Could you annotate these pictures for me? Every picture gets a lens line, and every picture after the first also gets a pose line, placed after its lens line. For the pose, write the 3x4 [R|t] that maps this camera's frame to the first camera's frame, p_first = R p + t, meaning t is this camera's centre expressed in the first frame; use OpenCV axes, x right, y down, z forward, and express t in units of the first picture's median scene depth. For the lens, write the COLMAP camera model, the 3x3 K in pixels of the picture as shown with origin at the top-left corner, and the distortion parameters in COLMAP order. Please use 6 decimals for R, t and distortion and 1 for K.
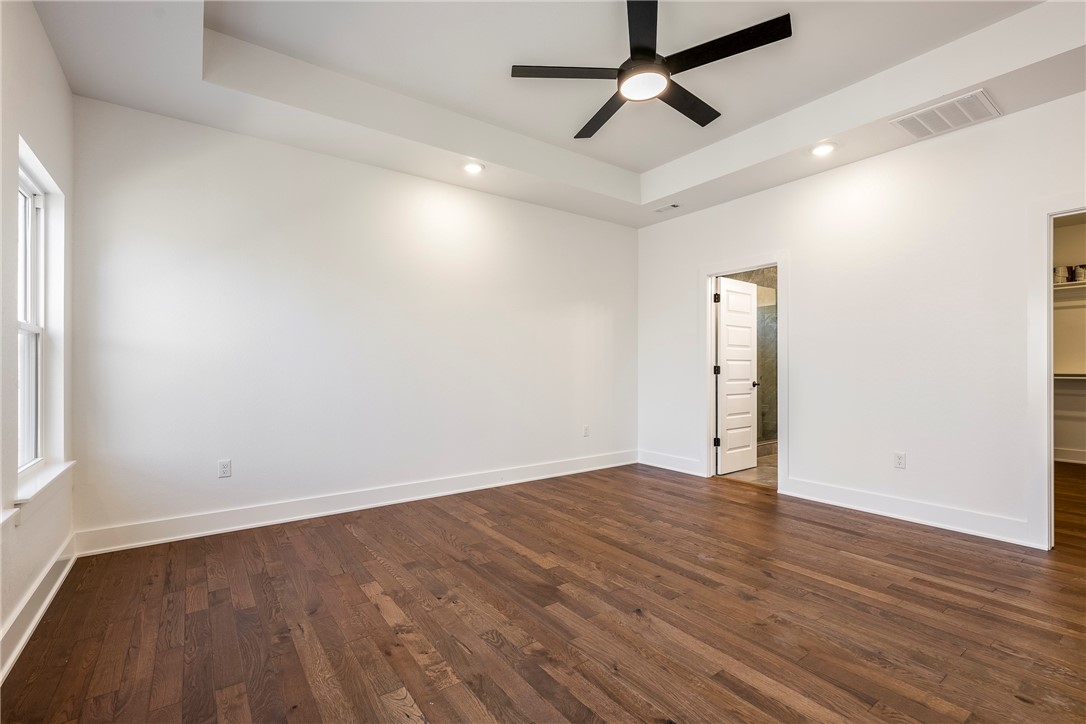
lens RADIAL K [[496.3, 0, 542.0], [0, 496.3, 361.0], [0, 0, 1]] dist [-0.002844, 0.002160]
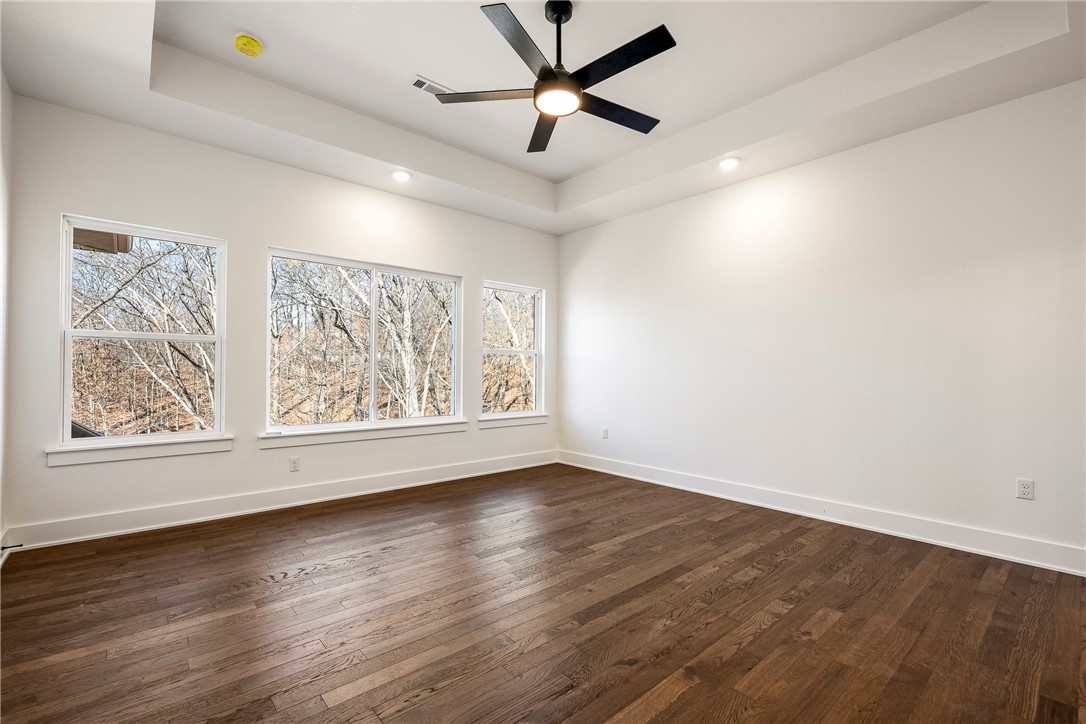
lens RADIAL K [[496.3, 0, 541.6], [0, 496.3, 366.2], [0, 0, 1]] dist [-0.002844, 0.002160]
pose [[0.071213, -0.002383, -0.997458, 0.947170], [0.005829, 0.999981, -0.001973, 0.002360], [0.997444, -0.005673, 0.071226, 0.674321]]
